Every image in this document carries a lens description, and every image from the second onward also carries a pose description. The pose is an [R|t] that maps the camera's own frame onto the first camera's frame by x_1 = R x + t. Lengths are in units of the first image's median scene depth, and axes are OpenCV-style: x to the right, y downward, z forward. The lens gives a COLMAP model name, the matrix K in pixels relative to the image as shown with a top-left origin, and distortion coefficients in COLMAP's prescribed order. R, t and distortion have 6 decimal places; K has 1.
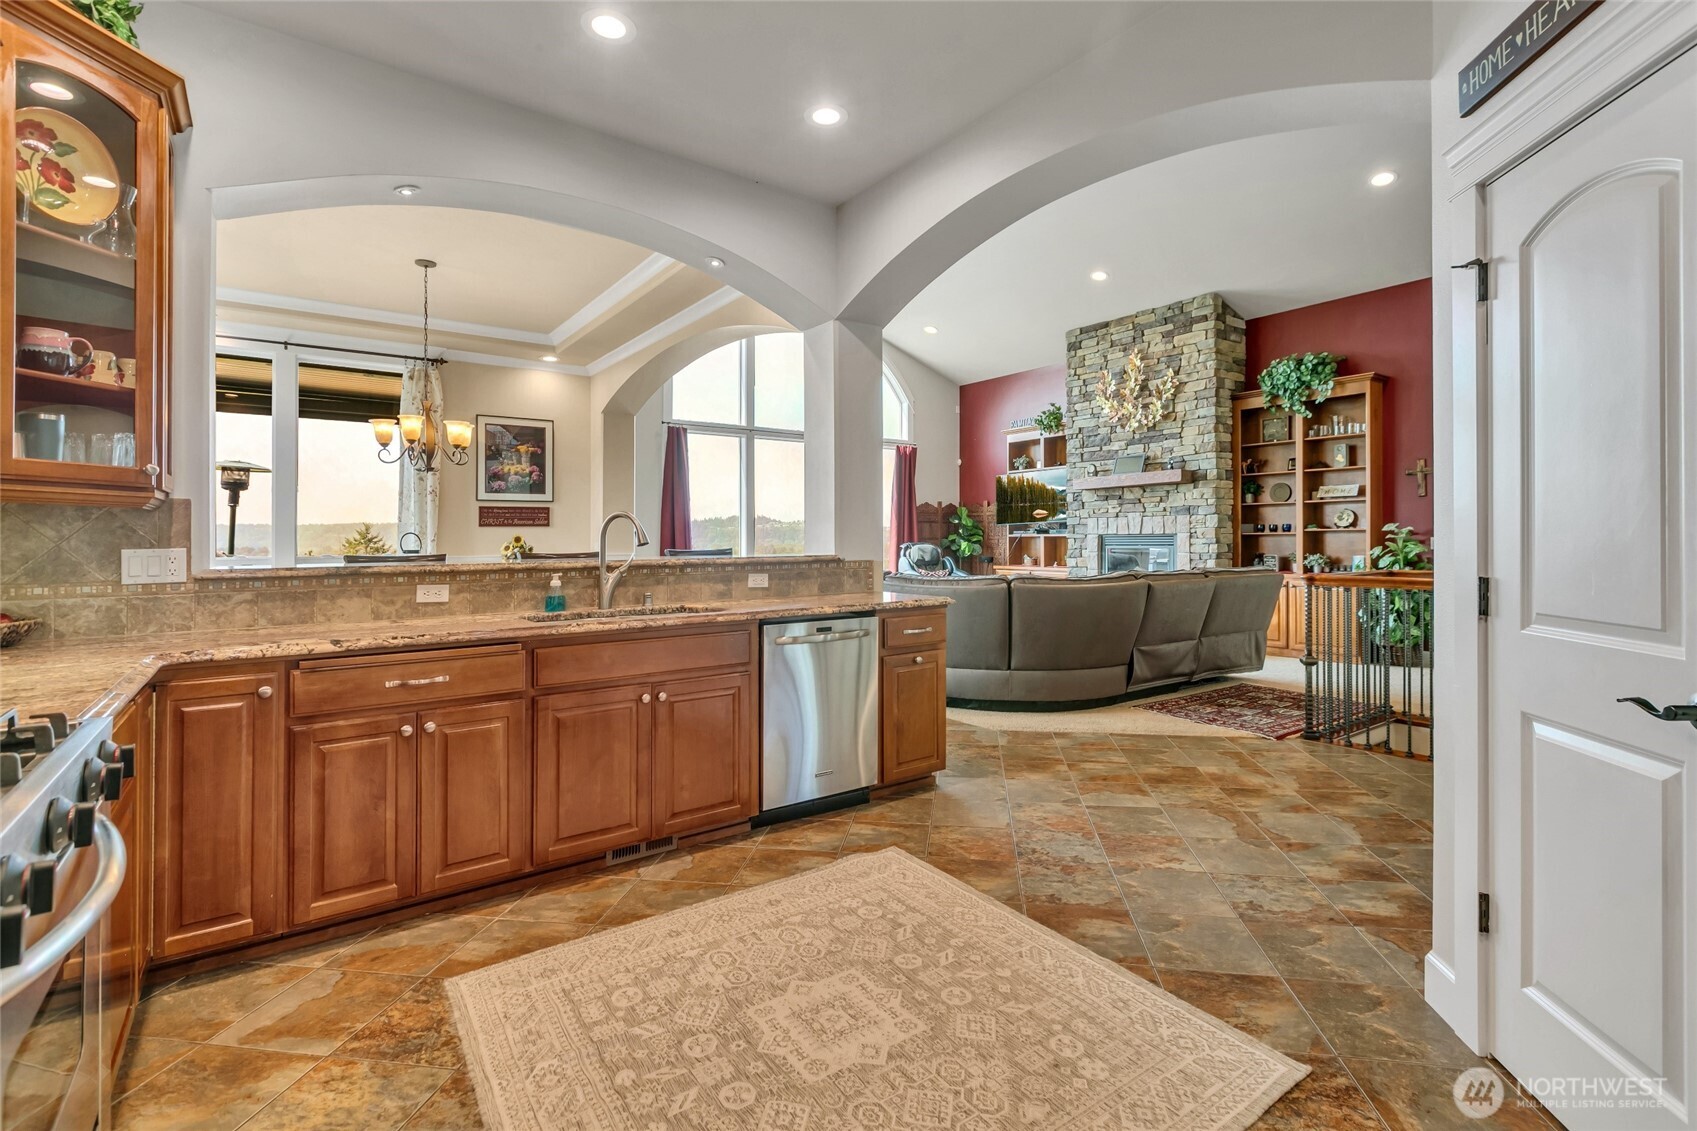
lens RADIAL K [[781.2, 0, 840.0], [0, 781.2, 532.9], [0, 0, 1]] dist [-0.001902, 0.000494]
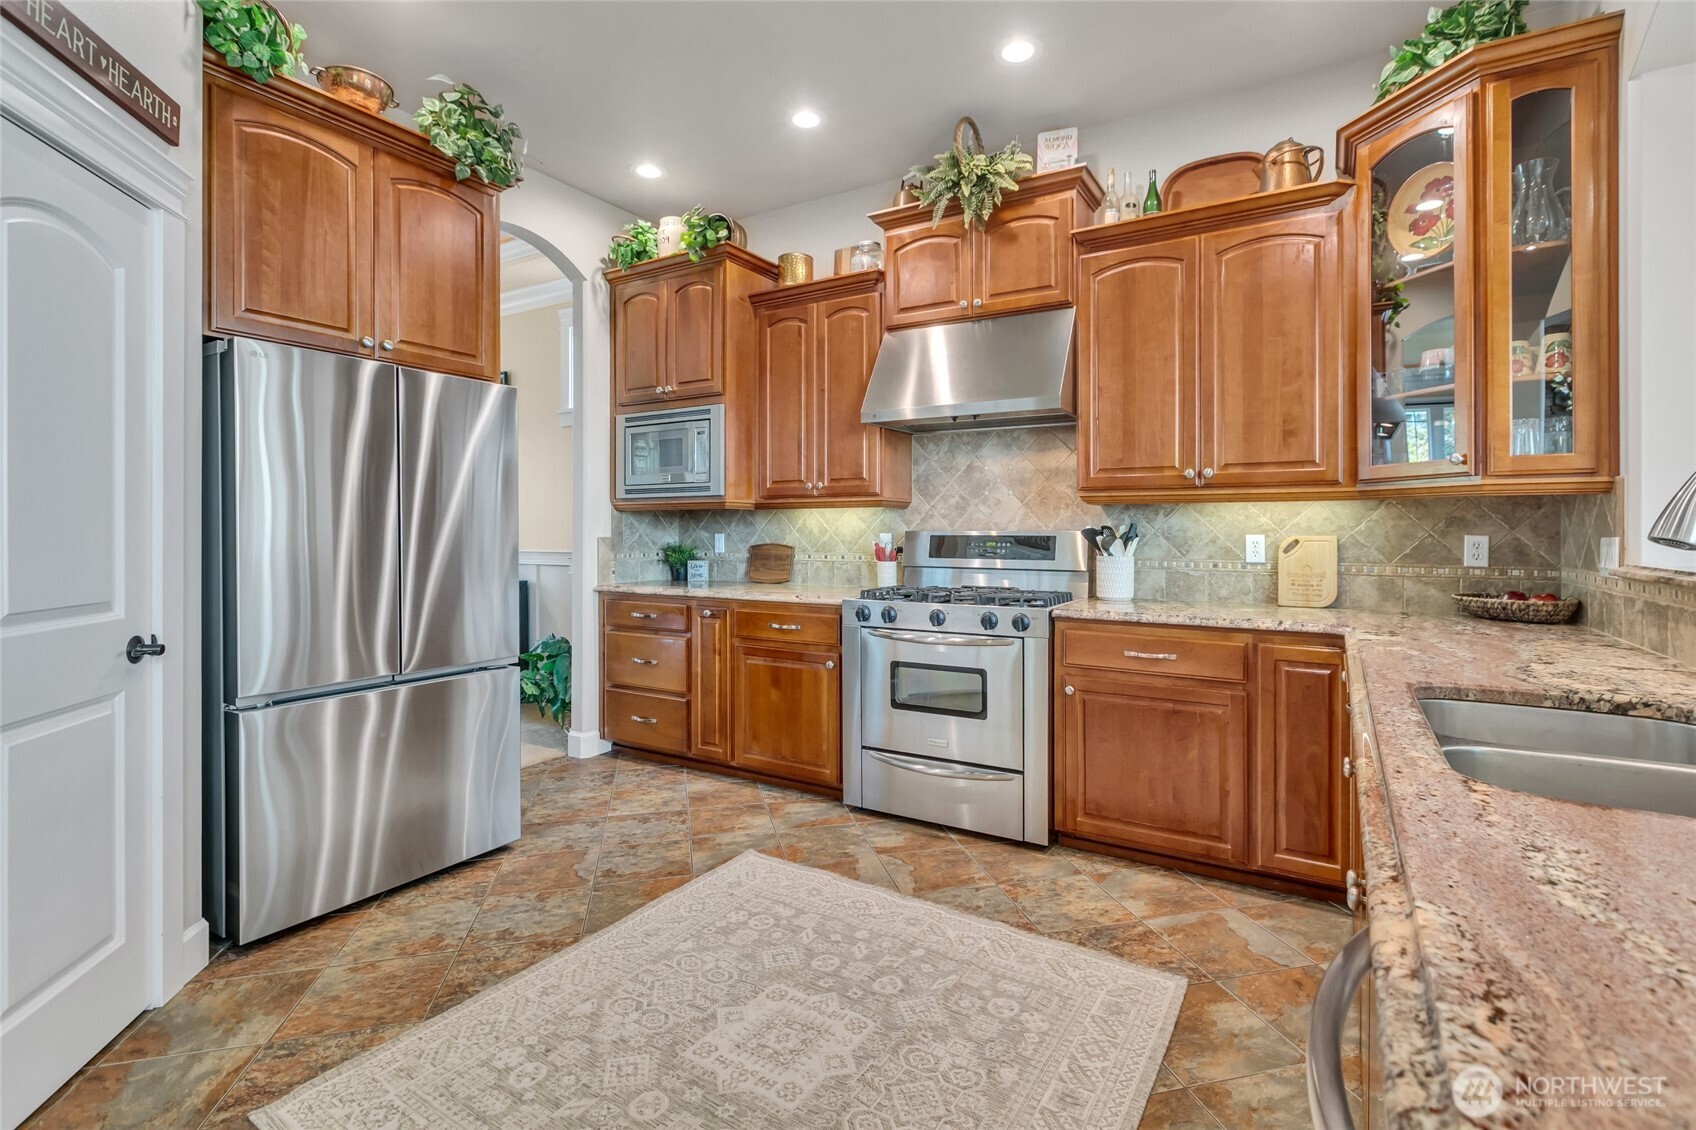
lens RADIAL K [[780.7, 0, 864.0], [0, 780.7, 525.2], [0, 0, 1]] dist [-0.001902, 0.000494]
pose [[-0.917405, 0.002398, -0.397947, 0.285612], [0.006907, 0.999927, -0.009897, 0.014126], [0.397895, -0.011828, -0.917355, 1.981285]]
